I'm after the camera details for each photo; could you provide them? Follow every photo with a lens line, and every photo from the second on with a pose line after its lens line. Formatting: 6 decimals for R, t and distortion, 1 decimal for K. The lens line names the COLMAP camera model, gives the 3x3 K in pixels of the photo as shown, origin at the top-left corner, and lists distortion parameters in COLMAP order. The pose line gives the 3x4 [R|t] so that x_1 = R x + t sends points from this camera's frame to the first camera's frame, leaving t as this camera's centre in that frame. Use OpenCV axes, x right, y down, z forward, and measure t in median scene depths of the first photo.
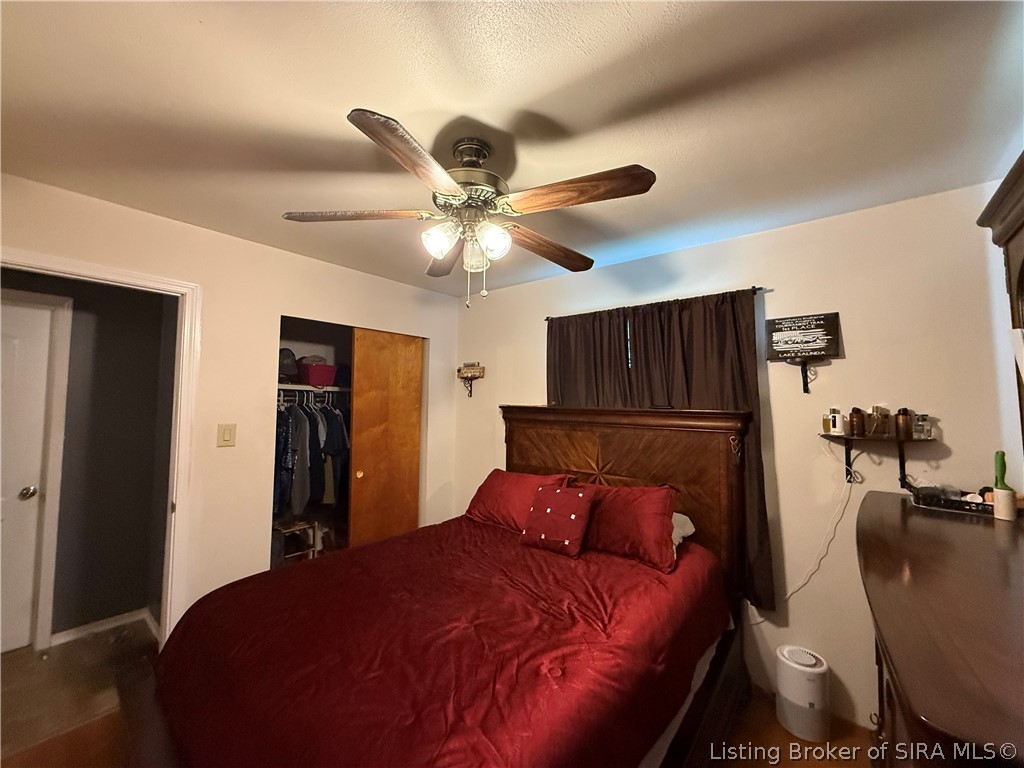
lens RADIAL K [[409.0, 0, 514.4], [0, 409.0, 380.6], [0, 0, 1]] dist [0.000434, -0.000427]
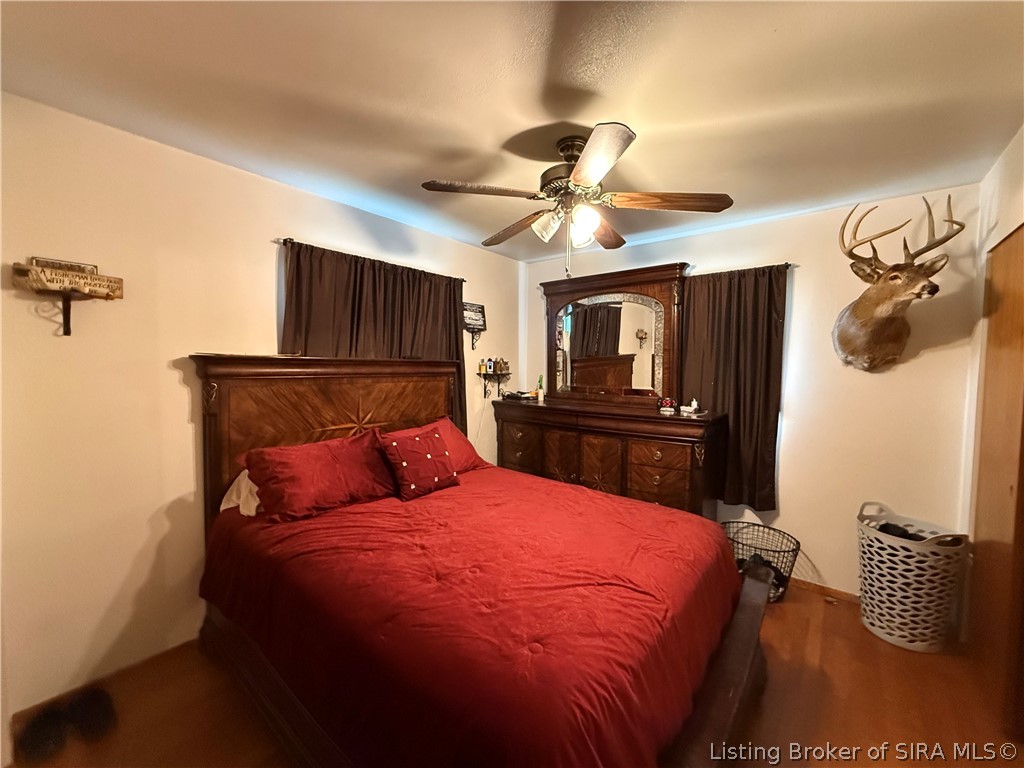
lens RADIAL K [[409.0, 0, 514.9], [0, 409.0, 379.0], [0, 0, 1]] dist [0.000434, -0.000427]
pose [[-0.023676, -0.056842, 0.998102, -0.775873], [-0.072955, 0.995819, 0.054982, 0.035461], [-0.997054, -0.071514, -0.027724, 0.661226]]
